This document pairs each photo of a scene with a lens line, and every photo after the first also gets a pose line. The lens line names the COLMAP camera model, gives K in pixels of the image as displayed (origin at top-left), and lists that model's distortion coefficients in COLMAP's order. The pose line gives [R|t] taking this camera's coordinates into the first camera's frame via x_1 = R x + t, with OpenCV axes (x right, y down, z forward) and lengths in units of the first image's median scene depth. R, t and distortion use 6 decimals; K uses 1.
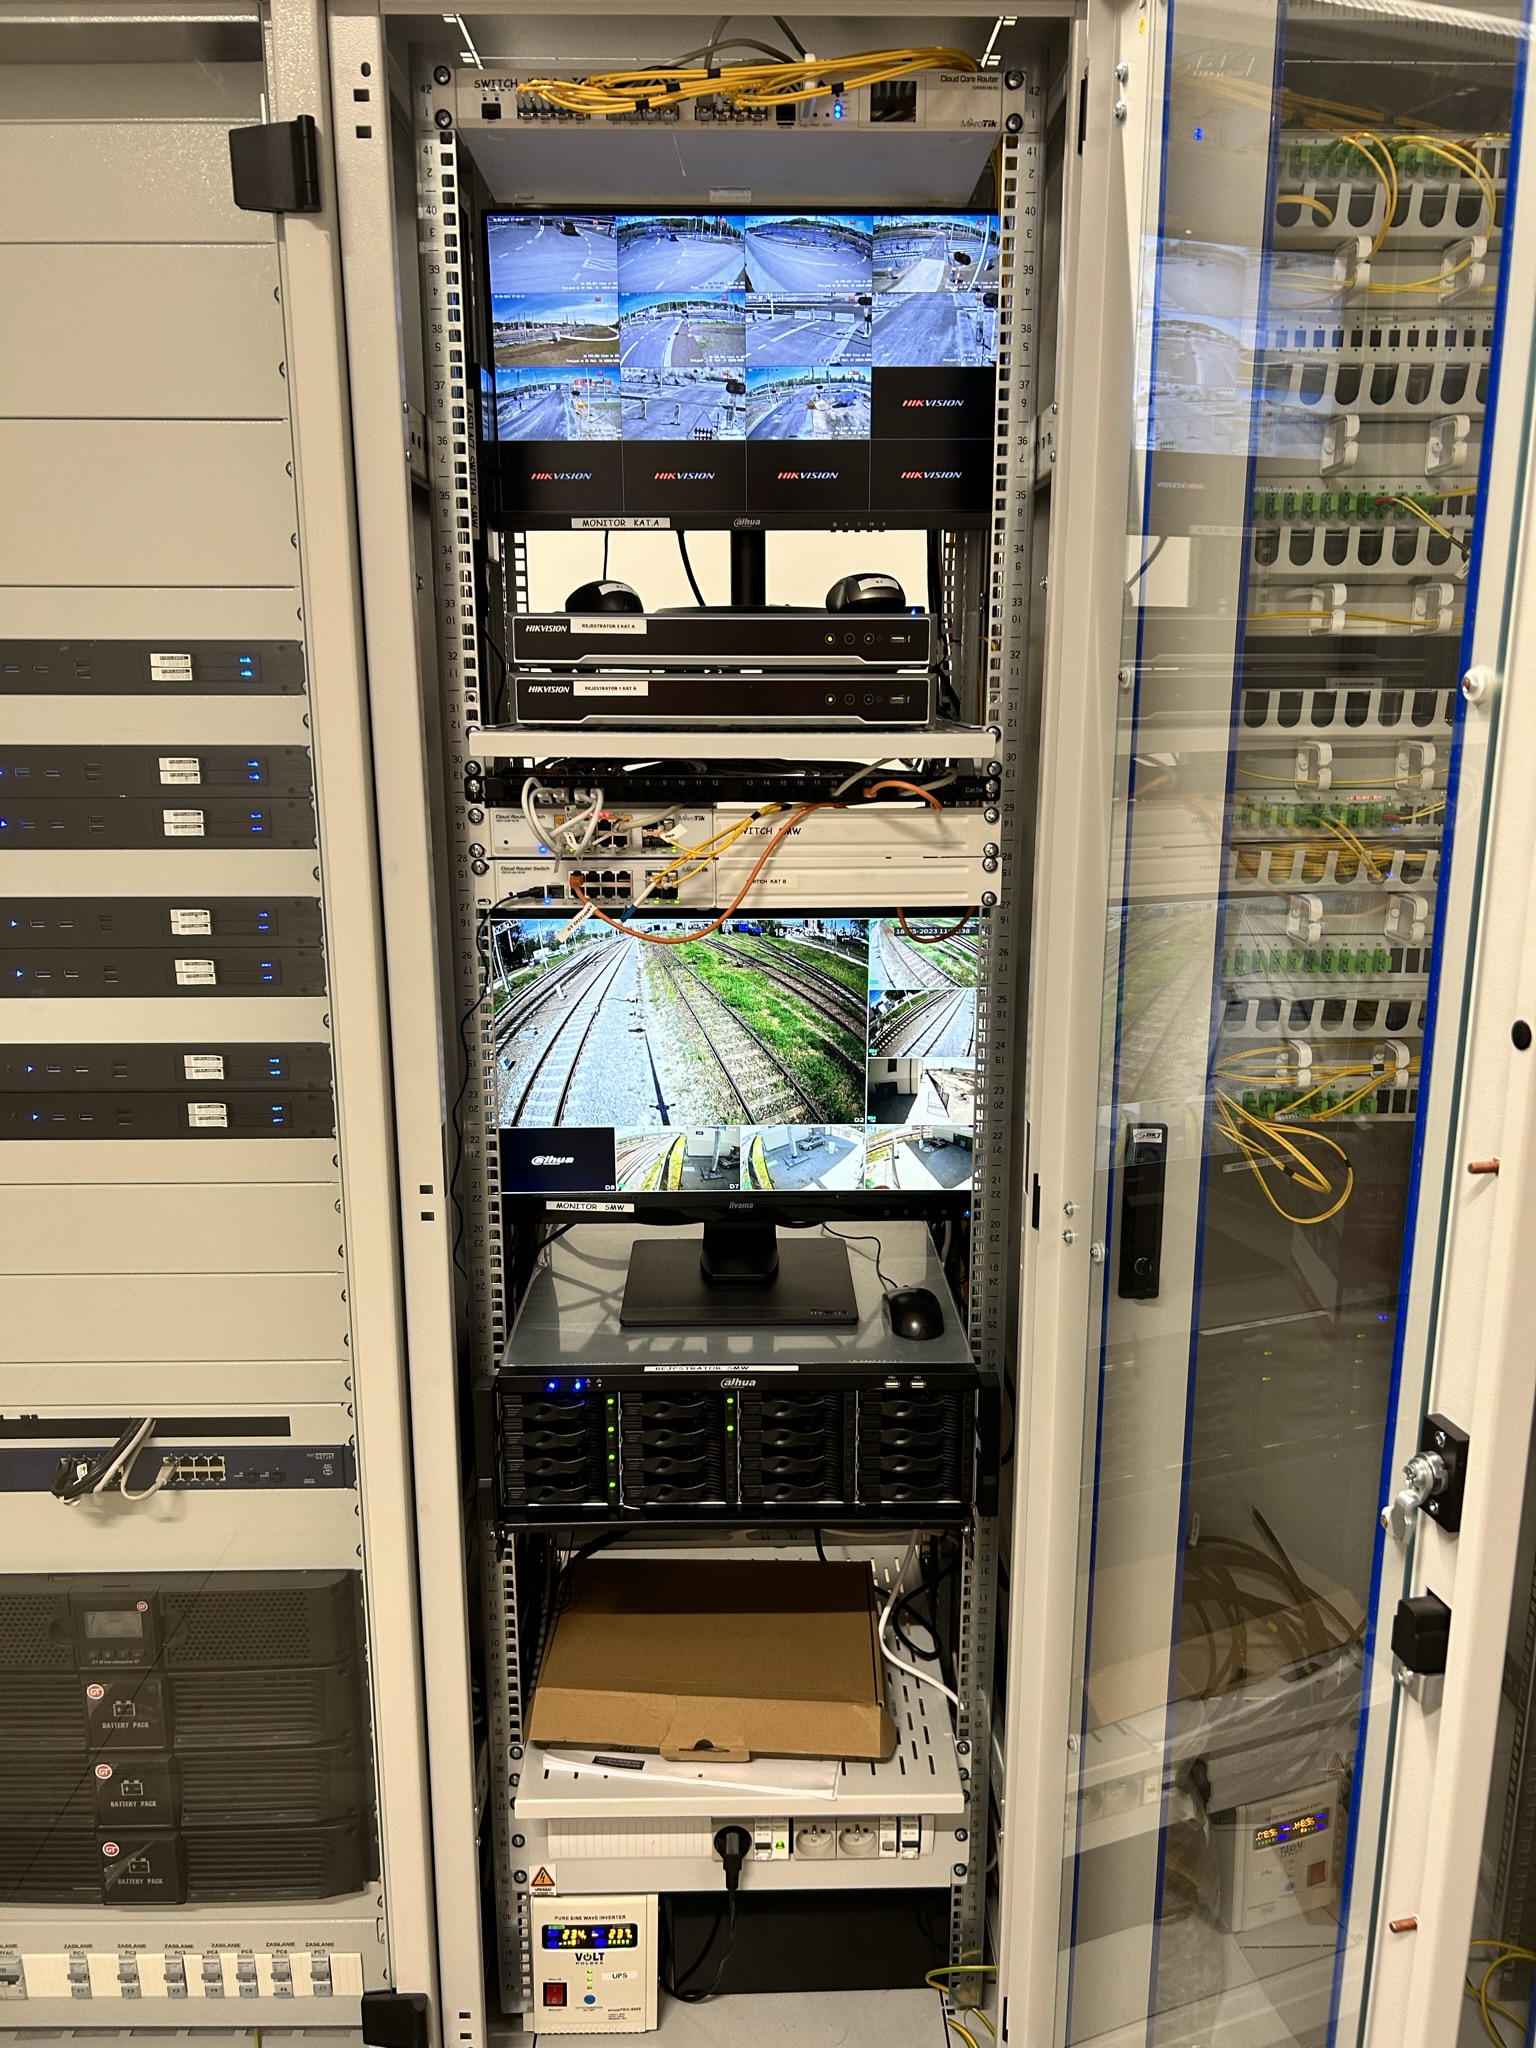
lens RADIAL K [[1556.1, 0, 761.2], [0, 1556.1, 1006.7], [0, 0, 1]] dist [0.055859, -0.051574]
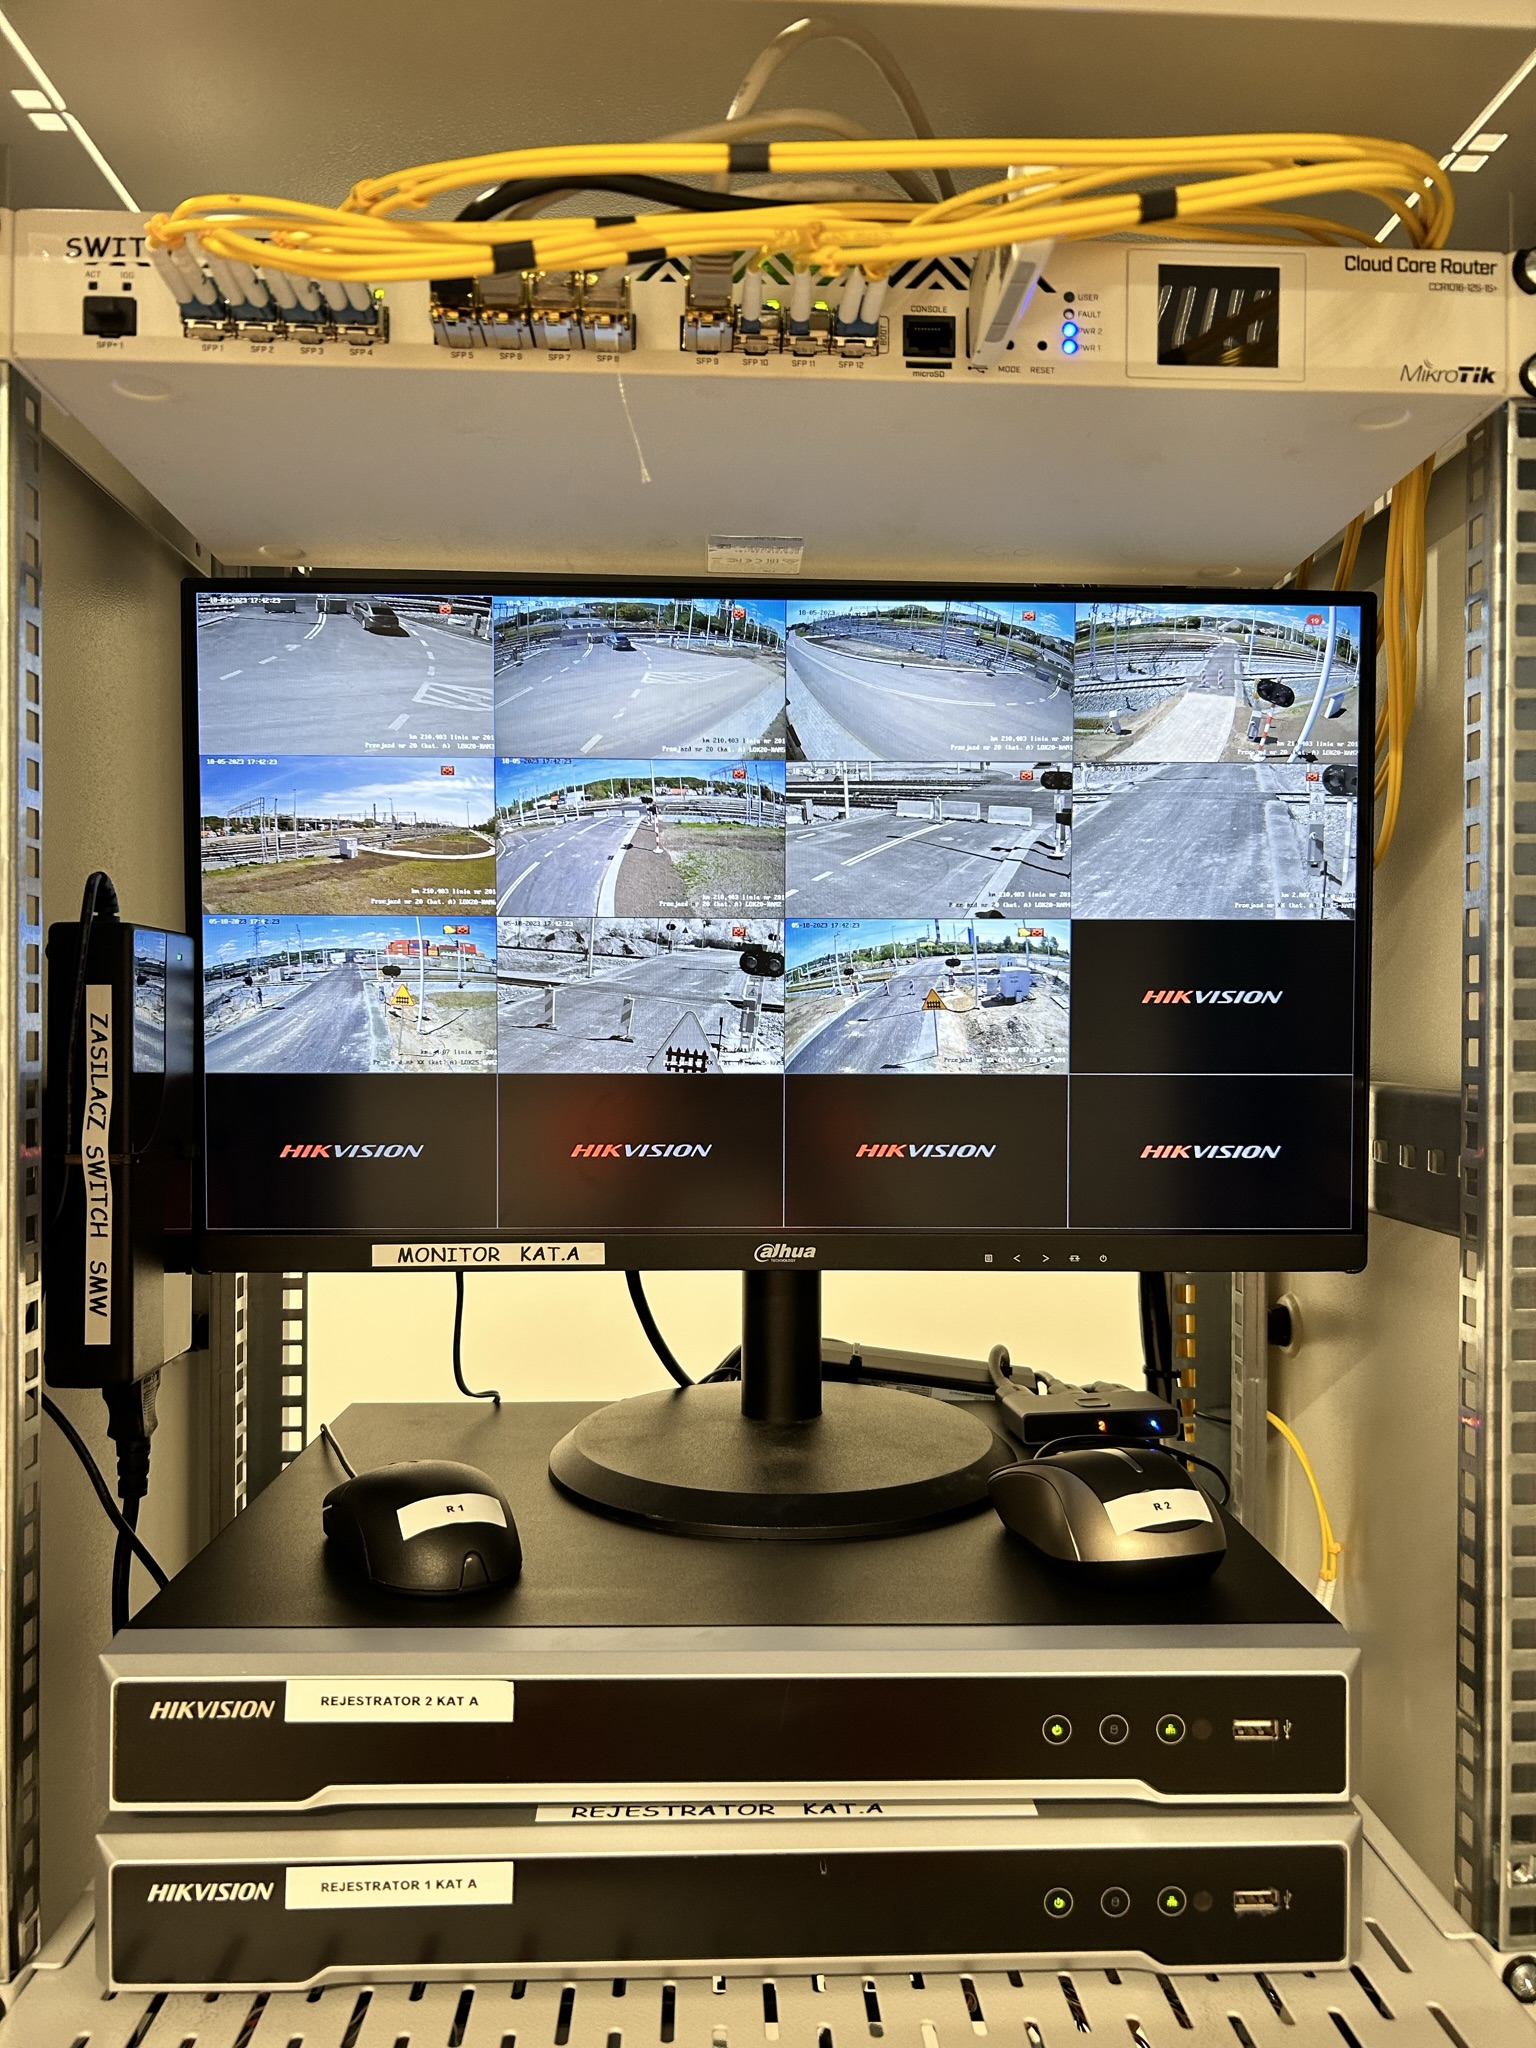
lens RADIAL K [[1556.1, 0, 766.1], [0, 1556.1, 1041.7], [0, 0, 1]] dist [0.055859, -0.051574]
pose [[0.999596, 0.005482, 0.027892, -0.027232], [0.000035, 0.980991, -0.194051, -0.291742], [-0.028426, 0.193974, 0.980595, 0.585763]]
